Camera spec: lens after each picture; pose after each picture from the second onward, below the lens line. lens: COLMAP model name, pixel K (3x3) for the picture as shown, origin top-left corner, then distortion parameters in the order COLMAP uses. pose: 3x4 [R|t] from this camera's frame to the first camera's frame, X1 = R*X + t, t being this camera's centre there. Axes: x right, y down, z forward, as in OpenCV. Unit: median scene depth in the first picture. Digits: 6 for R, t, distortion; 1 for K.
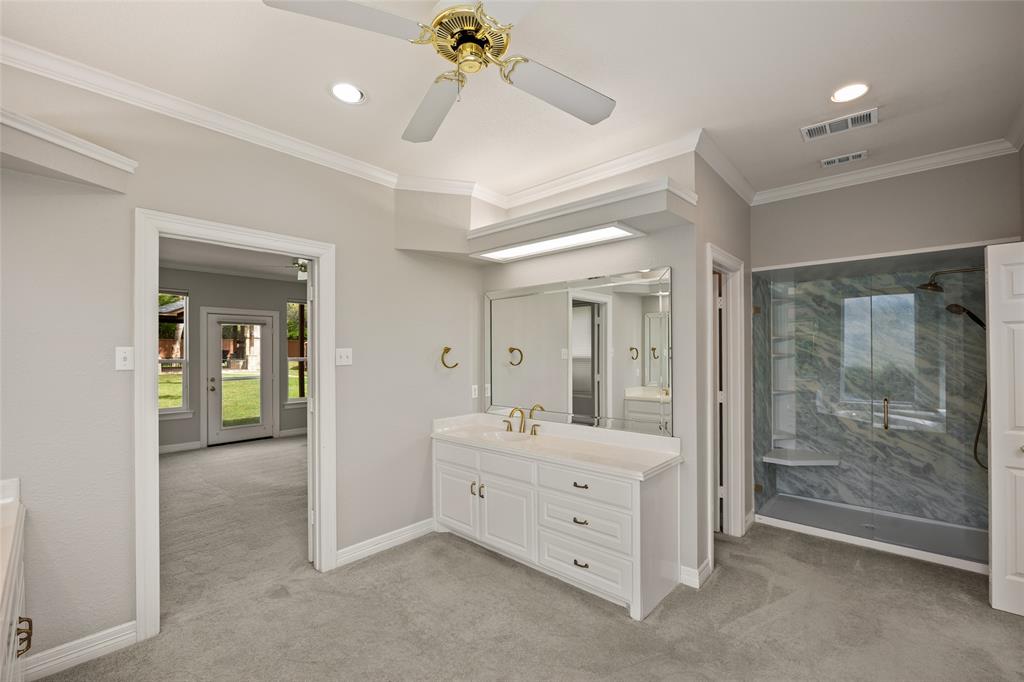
lens RADIAL K [[433.2, 0, 516.1], [0, 433.2, 345.9], [0, 0, 1]] dist [-0.000128, -0.000015]
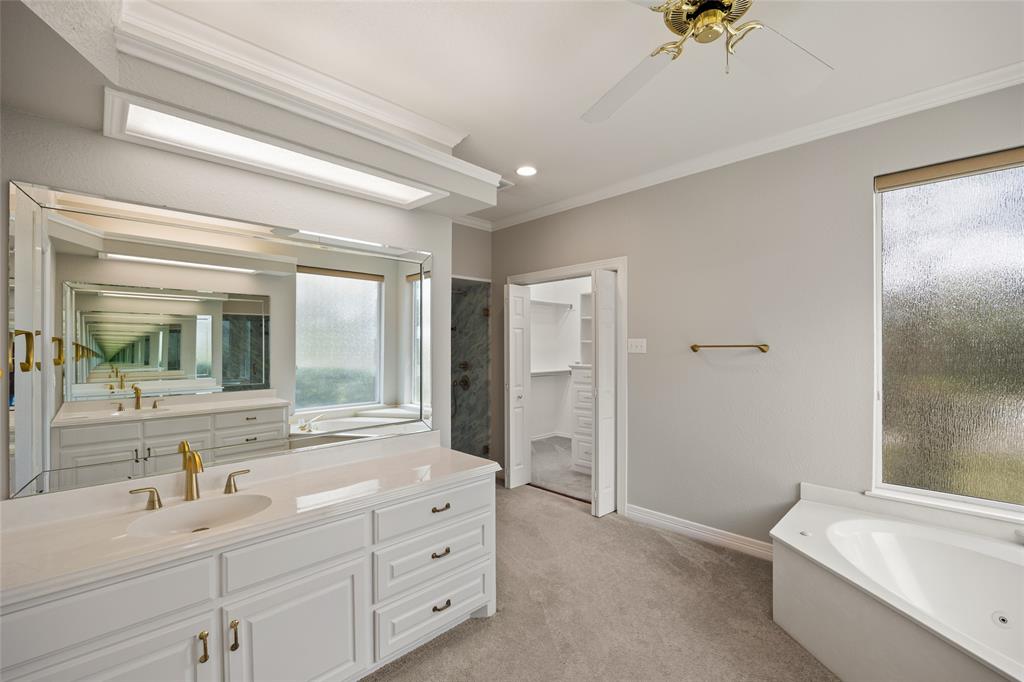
lens RADIAL K [[433.2, 0, 516.1], [0, 433.2, 345.9], [0, 0, 1]] dist [-0.000128, -0.000015]
pose [[0.062415, 0.005715, 0.998034, -0.455345], [-0.014967, 0.999877, -0.004790, 0.017979], [-0.997938, -0.014638, 0.062492, 0.580457]]
